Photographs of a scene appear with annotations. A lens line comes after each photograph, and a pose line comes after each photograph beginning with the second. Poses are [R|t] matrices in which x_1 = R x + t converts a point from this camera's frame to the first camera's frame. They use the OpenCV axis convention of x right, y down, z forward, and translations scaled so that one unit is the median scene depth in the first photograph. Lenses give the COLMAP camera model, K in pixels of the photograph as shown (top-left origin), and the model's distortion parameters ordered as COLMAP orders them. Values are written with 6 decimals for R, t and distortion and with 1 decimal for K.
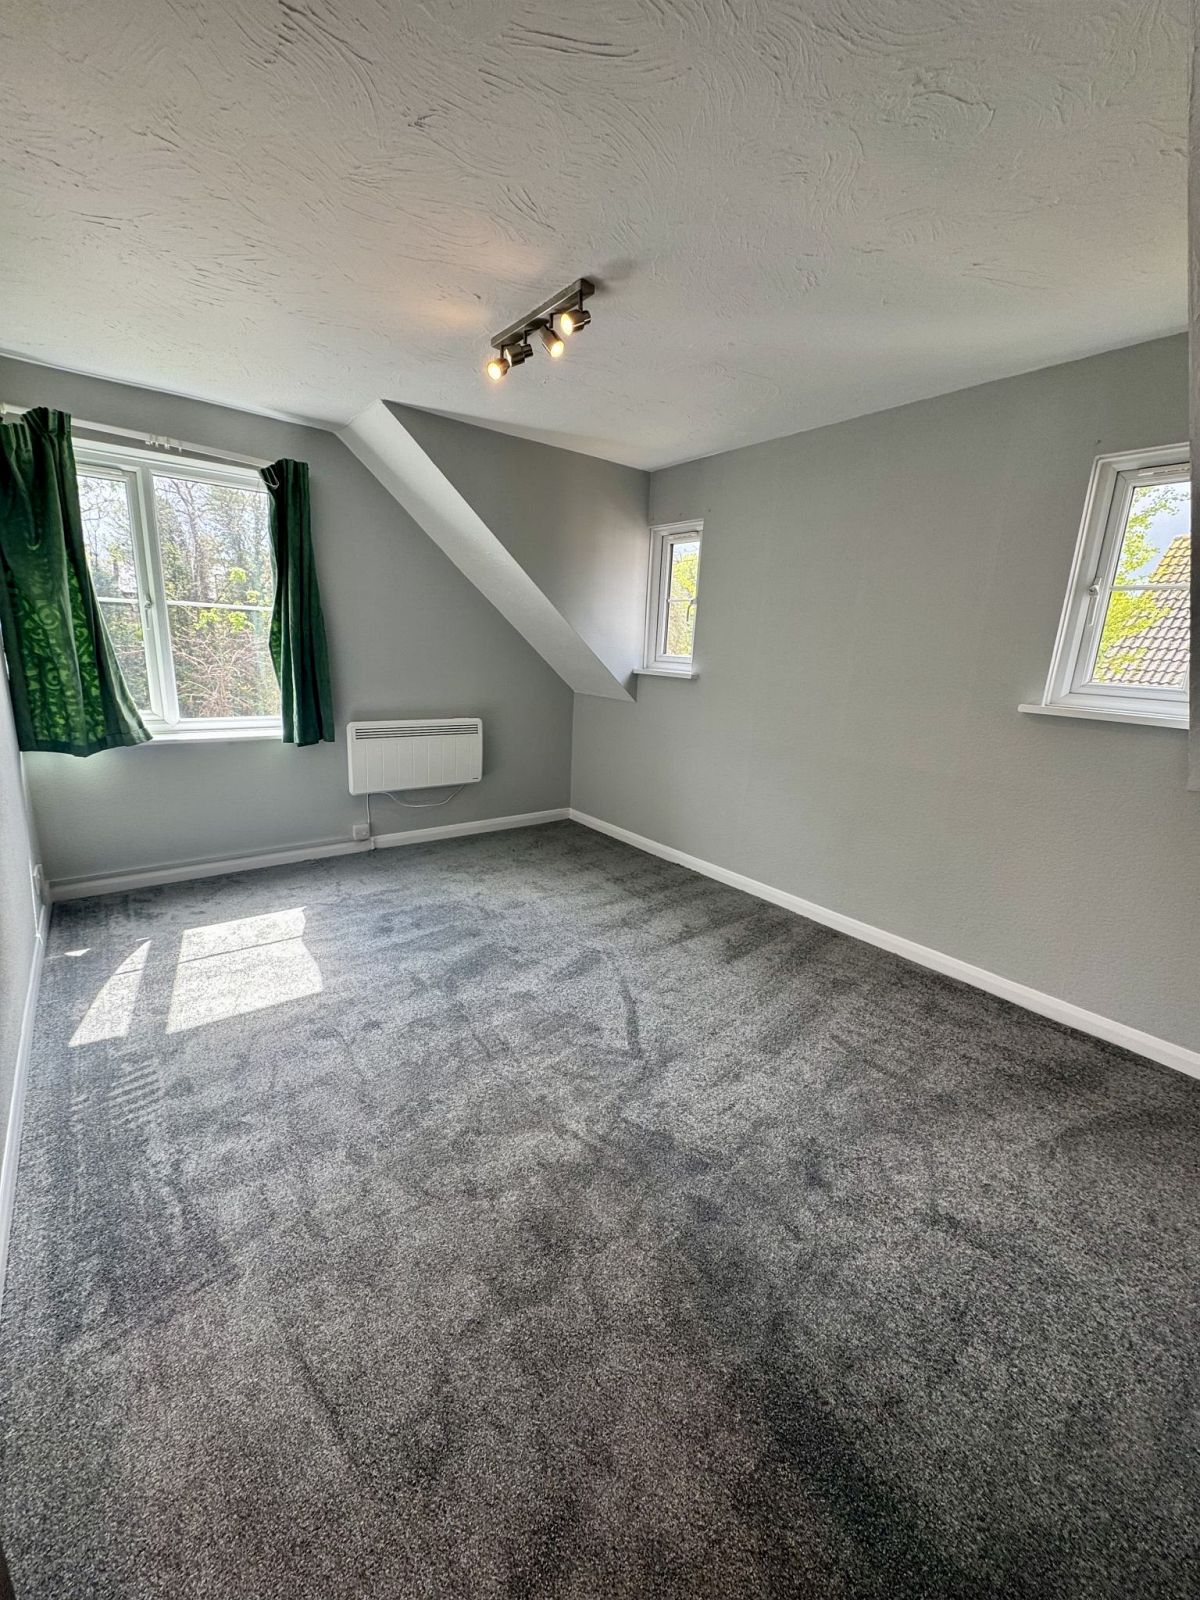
lens RADIAL K [[638.6, 0, 603.8], [0, 638.6, 794.0], [0, 0, 1]] dist [-0.001214, -0.000134]
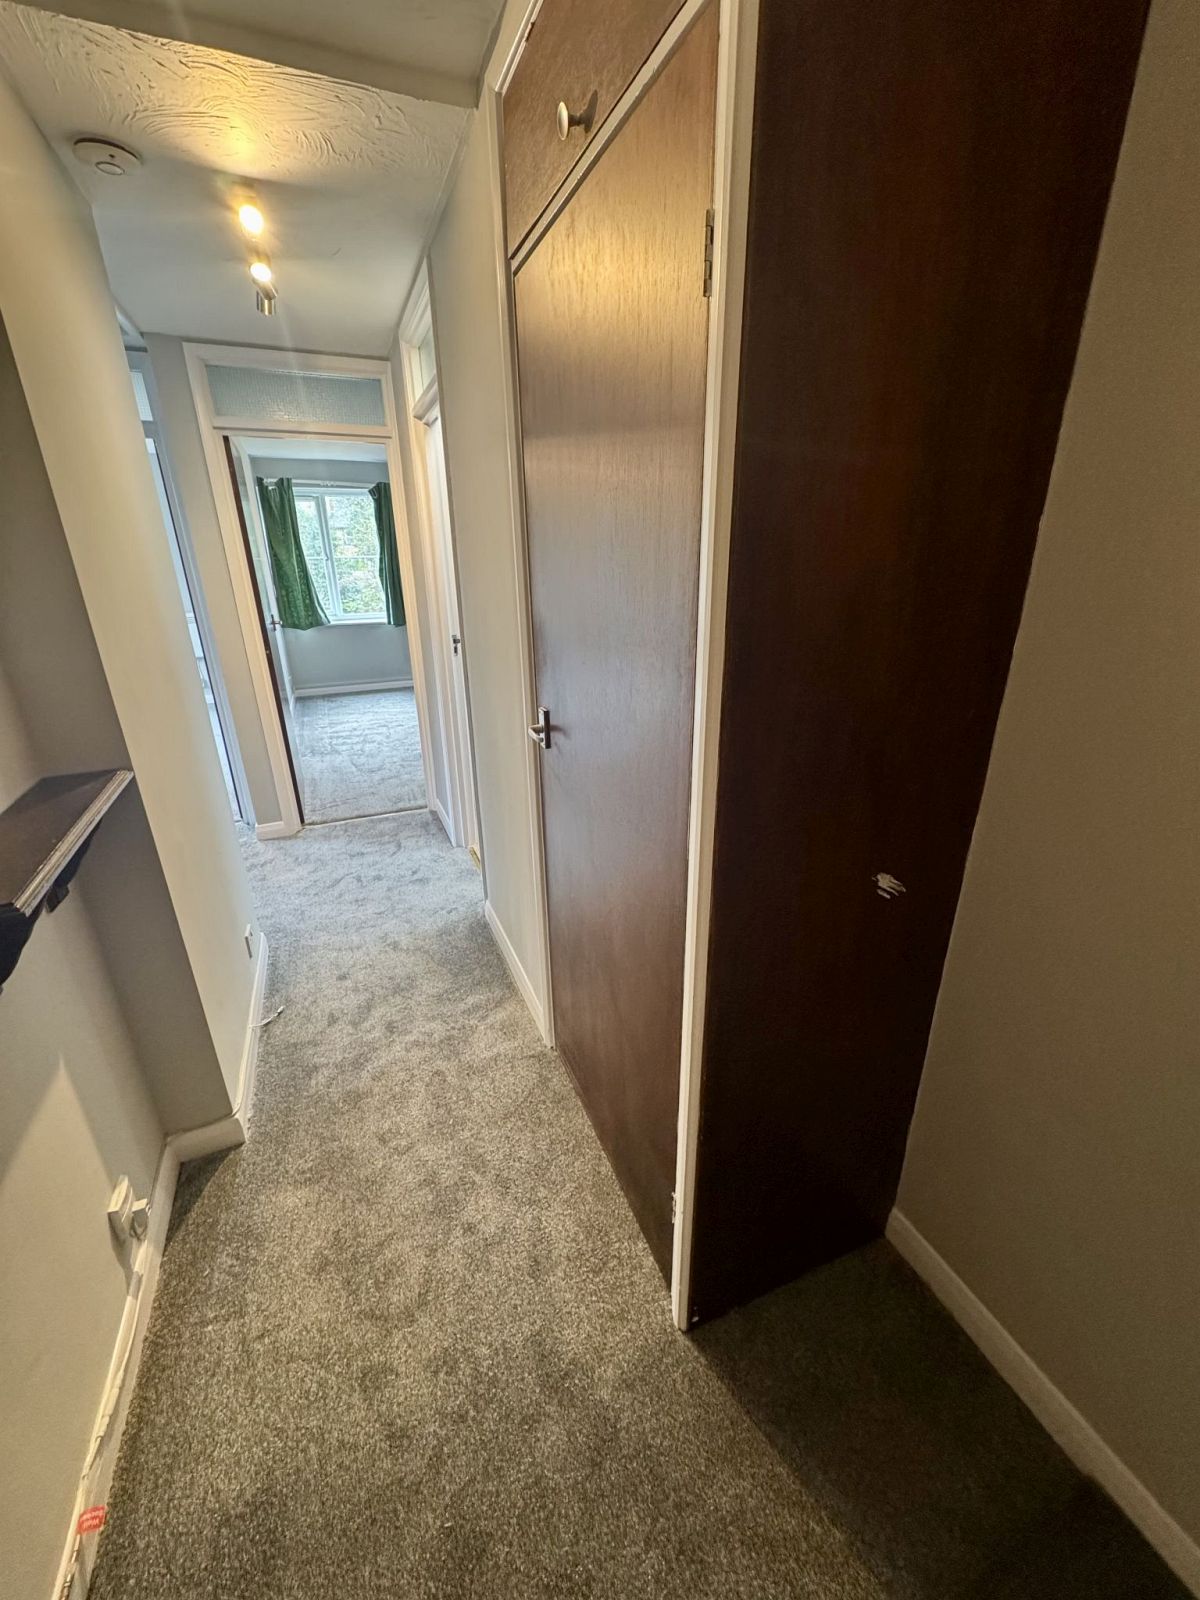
lens RADIAL K [[638.6, 0, 599.8], [0, 638.6, 804.5], [0, 0, 1]] dist [-0.001214, -0.000134]
pose [[0.963101, 0.049562, -0.264538, 0.846496], [-0.012652, 0.990149, 0.139444, 0.228031], [0.268843, -0.130952, 0.954240, -0.987769]]
